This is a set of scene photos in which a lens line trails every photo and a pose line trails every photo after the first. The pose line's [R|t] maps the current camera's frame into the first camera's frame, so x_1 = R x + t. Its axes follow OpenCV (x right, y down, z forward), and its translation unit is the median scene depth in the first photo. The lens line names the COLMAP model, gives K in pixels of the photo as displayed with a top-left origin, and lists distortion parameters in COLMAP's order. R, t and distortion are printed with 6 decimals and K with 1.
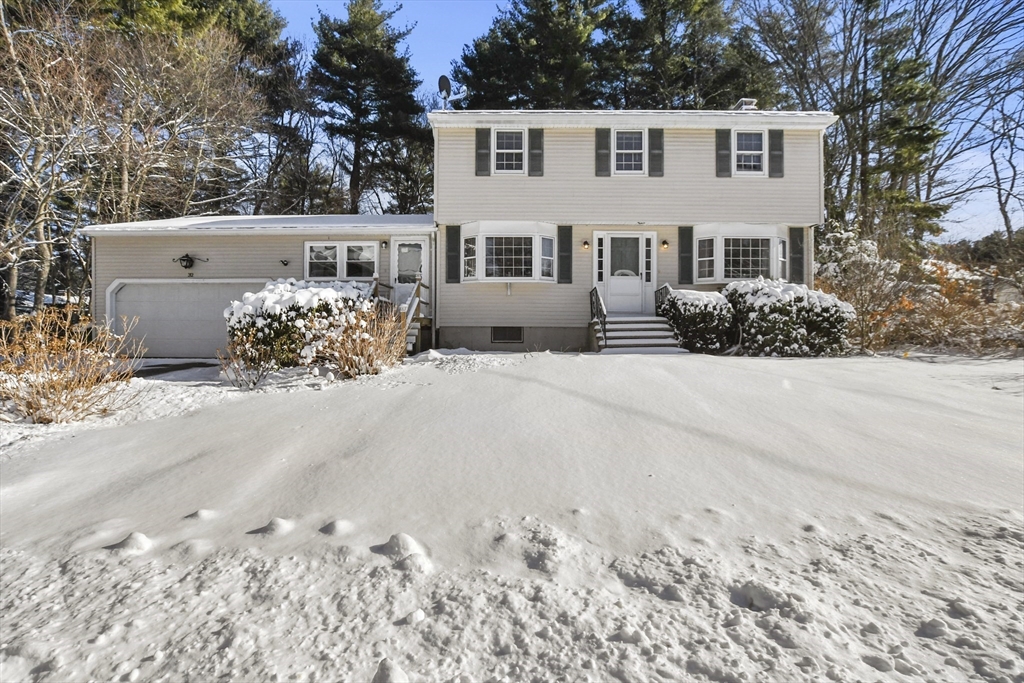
lens RADIAL K [[381.5, 0, 512.0], [0, 381.5, 341.5], [0, 0, 1]] dist [-0.015304, -0.000005]
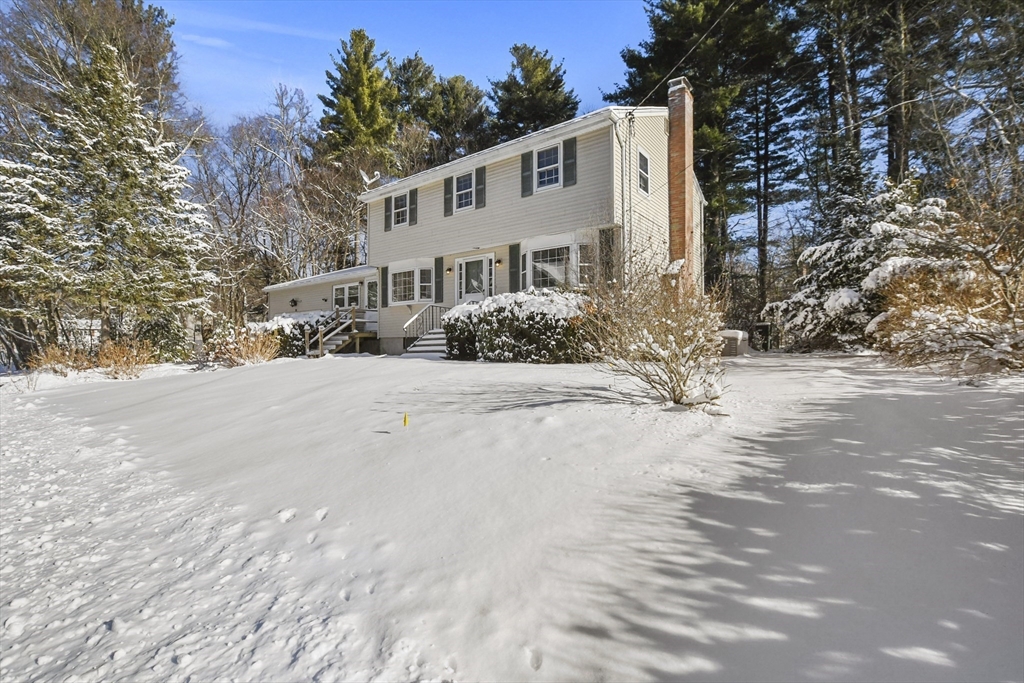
lens RADIAL K [[428.6, 0, 512.0], [0, 428.6, 341.5], [0, 0, 1]] dist [-0.001918, -0.000203]
pose [[0.813623, -0.011149, -0.581286, 1.167631], [-0.001712, 0.999766, -0.021572, 0.006149], [0.581390, 0.018546, 0.813413, -0.012483]]
